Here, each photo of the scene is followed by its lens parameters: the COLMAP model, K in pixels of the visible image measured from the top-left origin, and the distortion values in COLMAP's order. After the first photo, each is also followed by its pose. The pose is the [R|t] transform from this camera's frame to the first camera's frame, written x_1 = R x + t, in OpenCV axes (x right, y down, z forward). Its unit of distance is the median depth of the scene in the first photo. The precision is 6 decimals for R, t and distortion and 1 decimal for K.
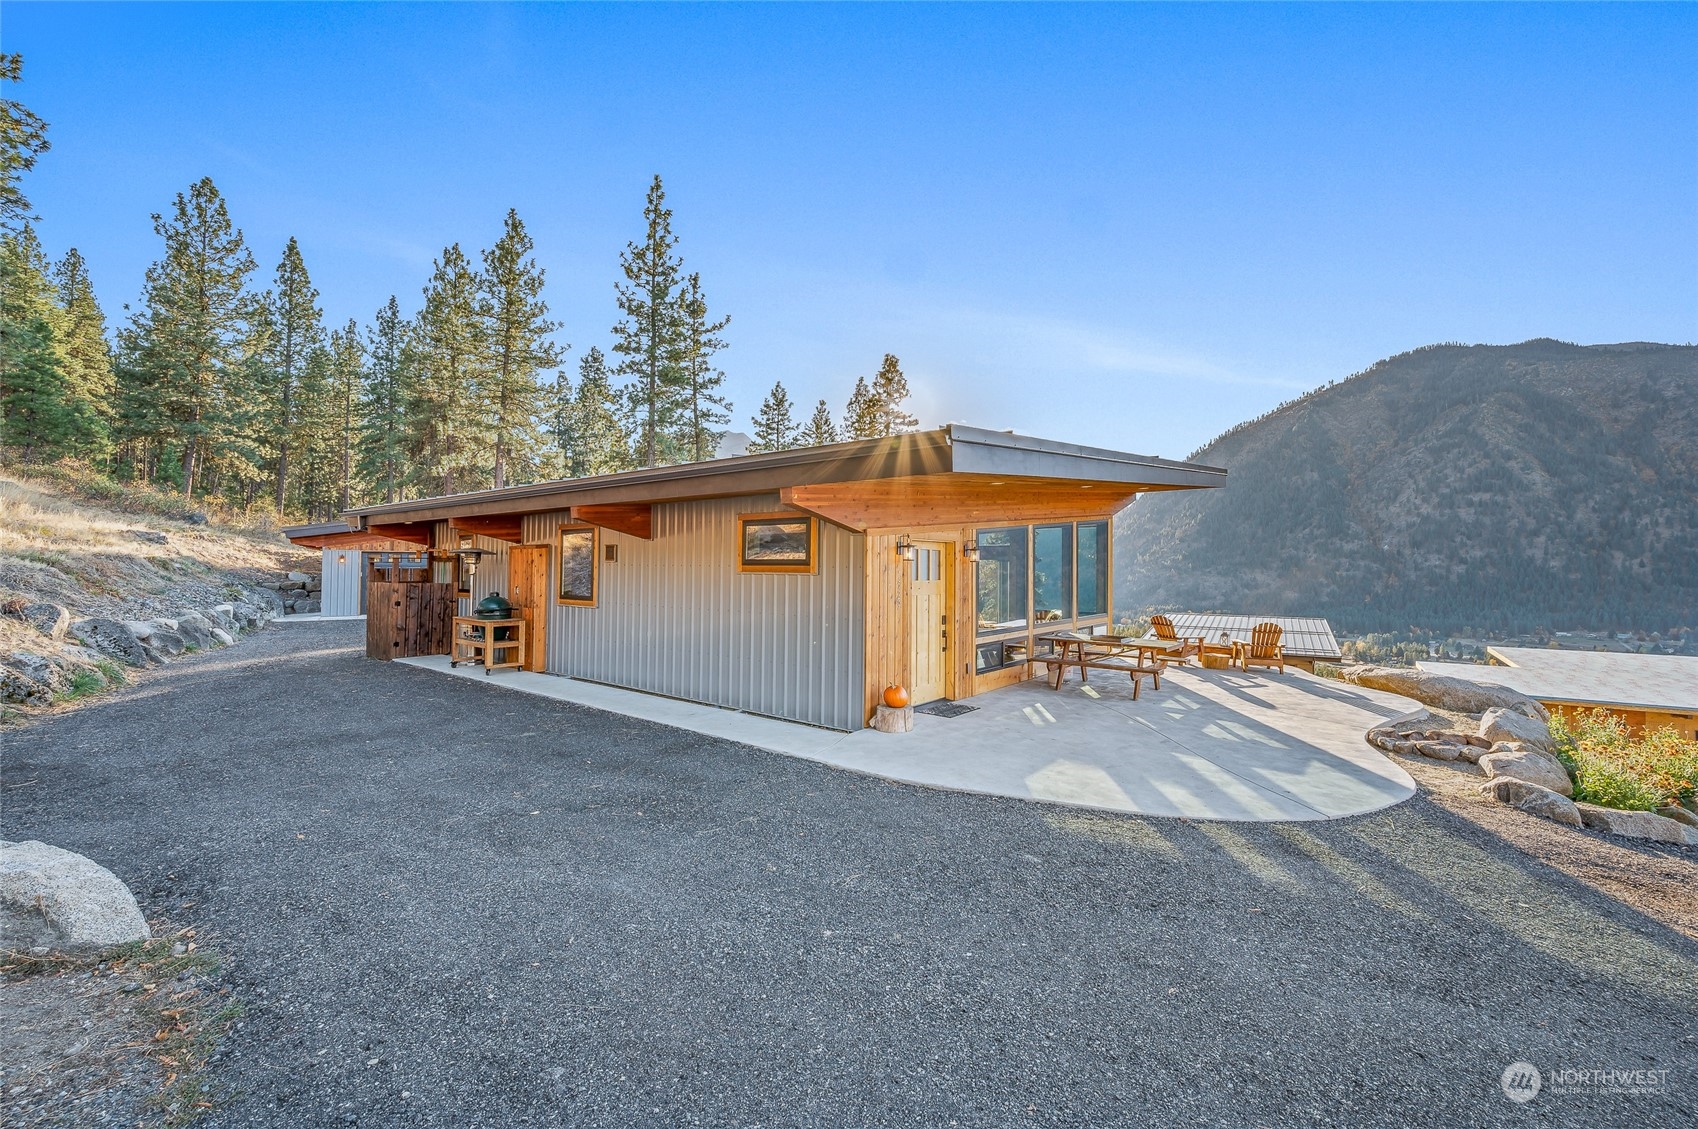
lens RADIAL K [[720.3, 0, 880.1], [0, 720.3, 548.1], [0, 0, 1]] dist [0.001060, 0.000132]
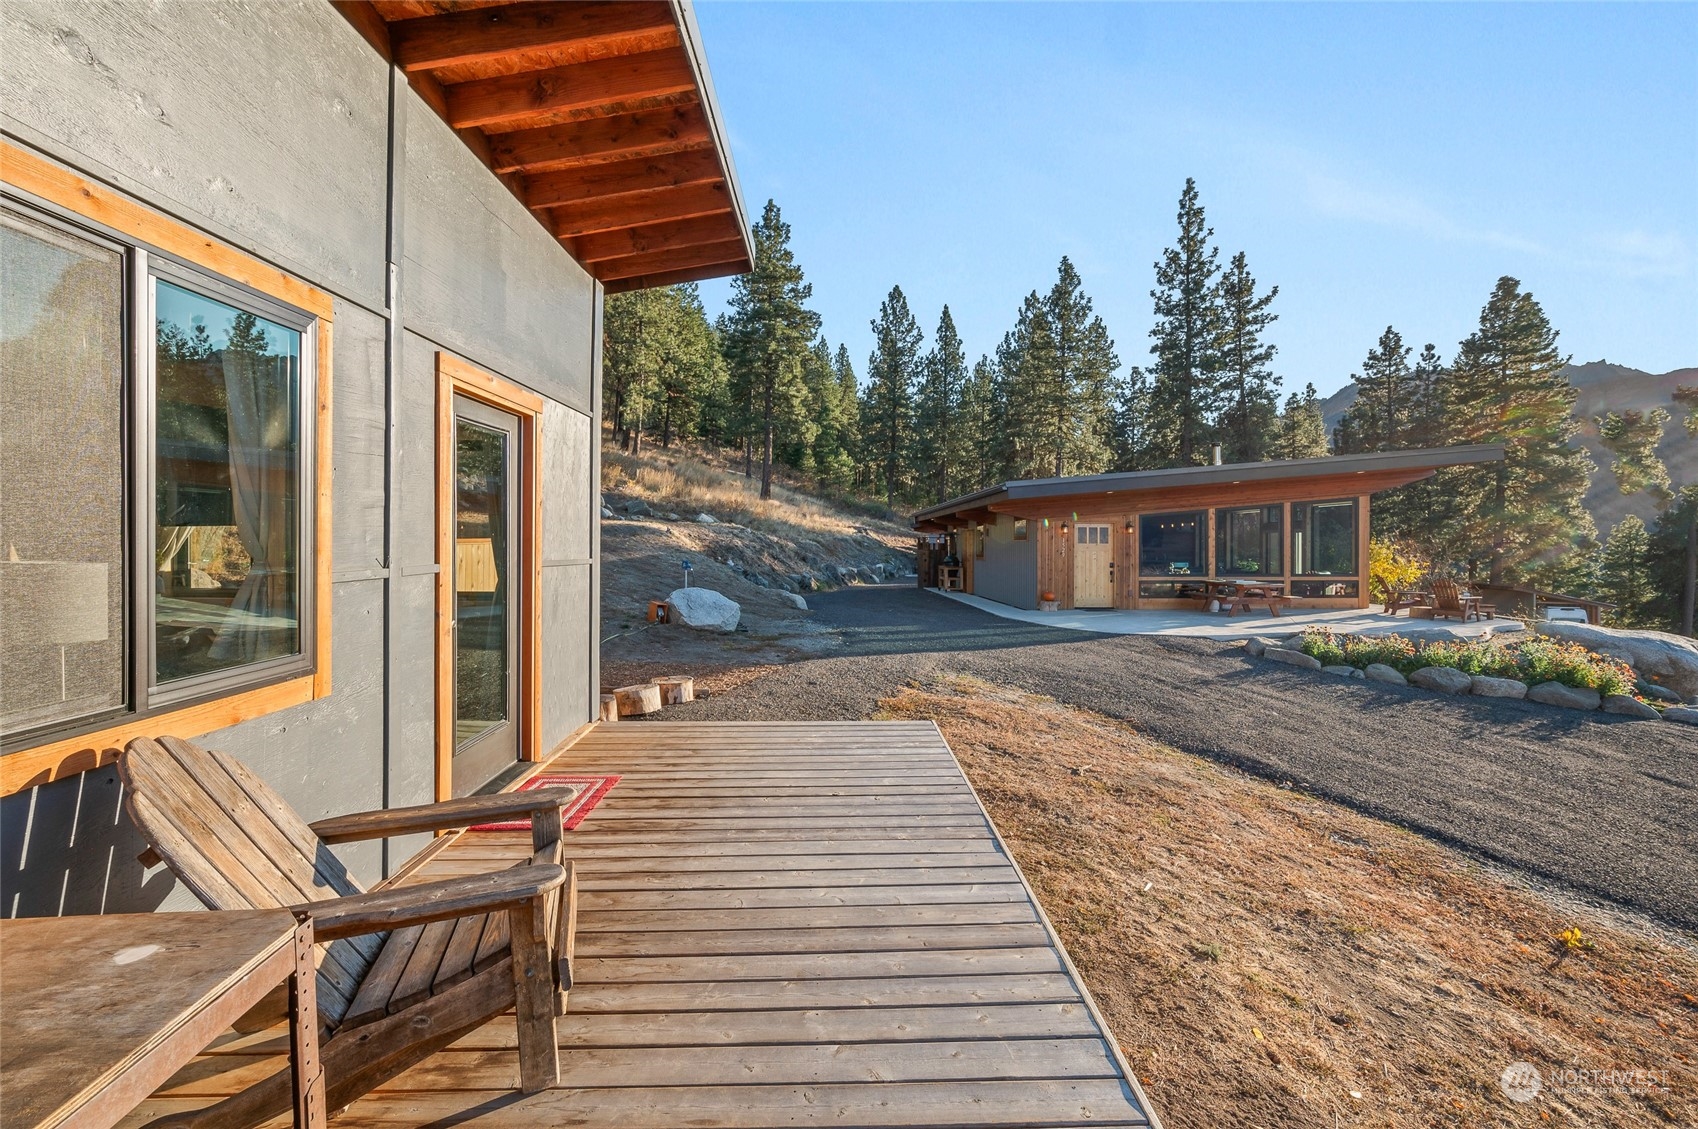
lens RADIAL K [[762.2, 0, 809.1], [0, 762.2, 552.7], [0, 0, 1]] dist [0.000200, 0.000041]
pose [[0.621354, -0.000756, -0.783529, 0.151036], [0.024532, 0.999528, 0.018491, 0.001675], [0.783146, -0.030711, 0.621080, -0.108198]]
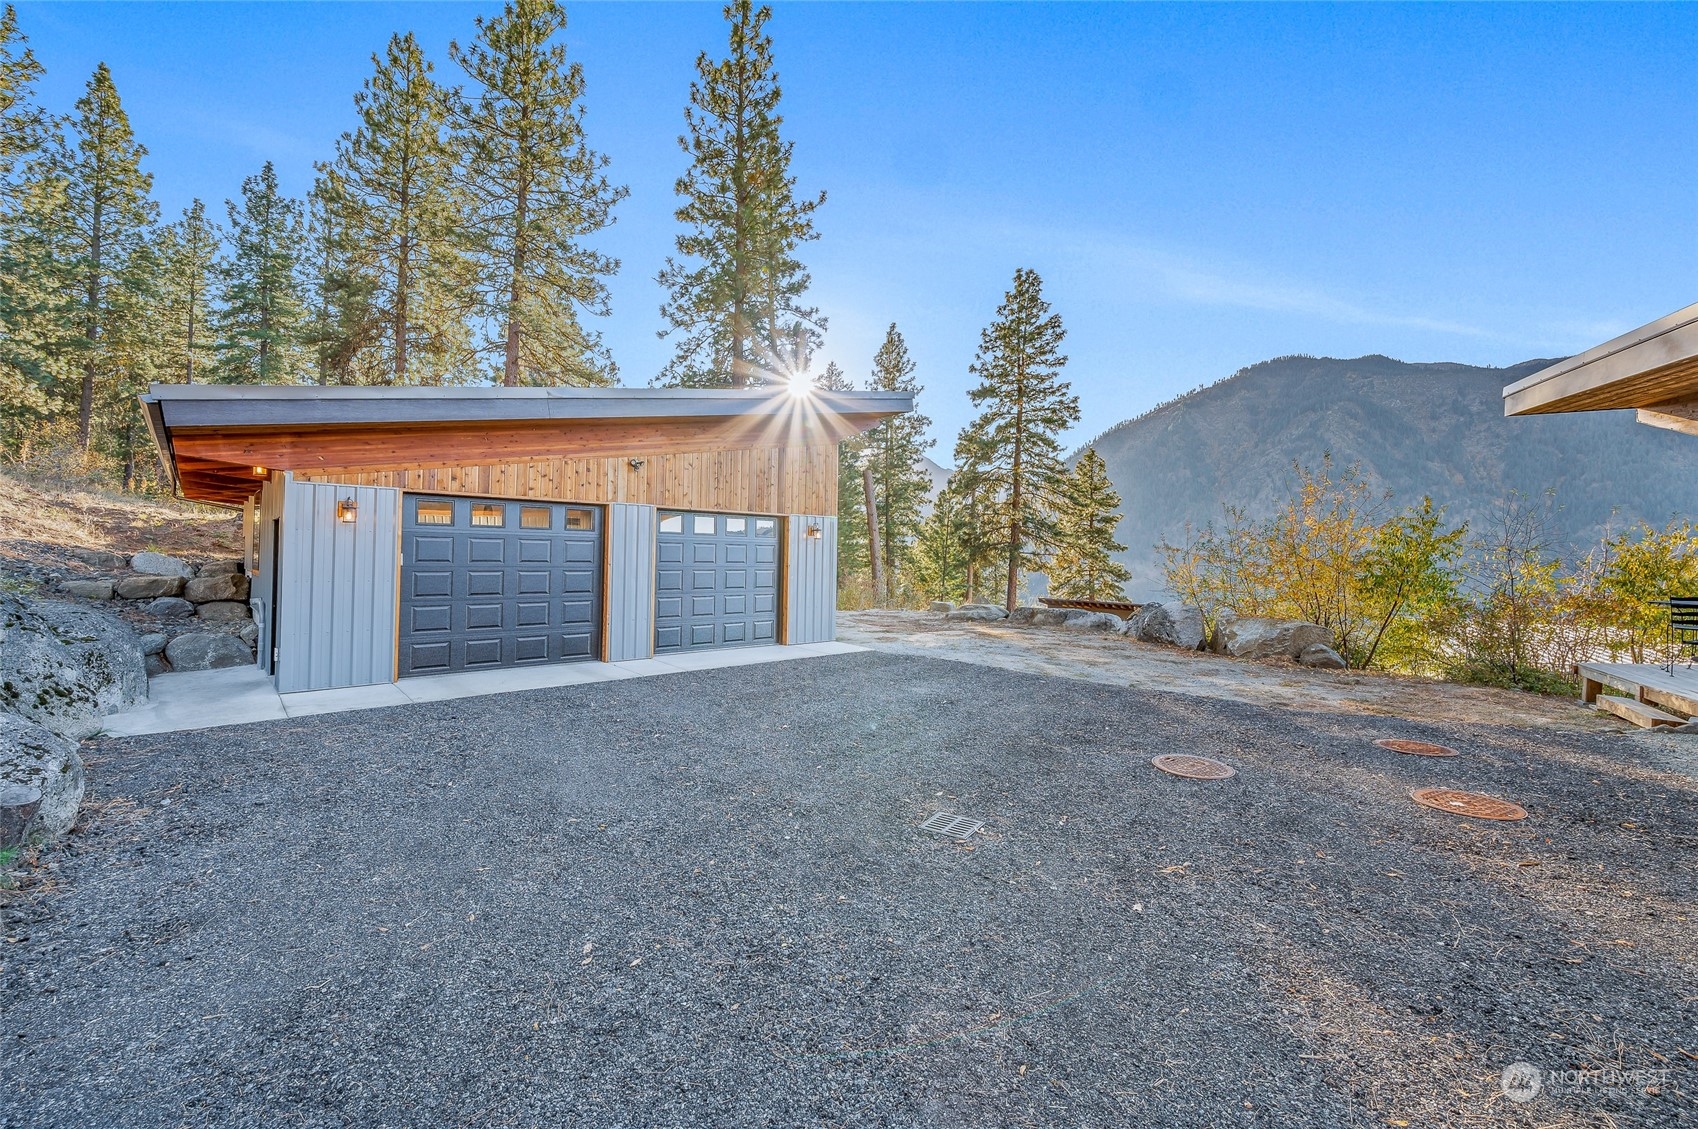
lens RADIAL K [[721.5, 0, 873.7], [0, 721.5, 543.7], [0, 0, 1]] dist [-0.001476, 0.002583]
pose [[0.989908, 0.010283, 0.141341, -0.189432], [-0.011640, 0.999894, 0.008776, 0.008064], [-0.141236, -0.010333, 0.989922, 0.219136]]
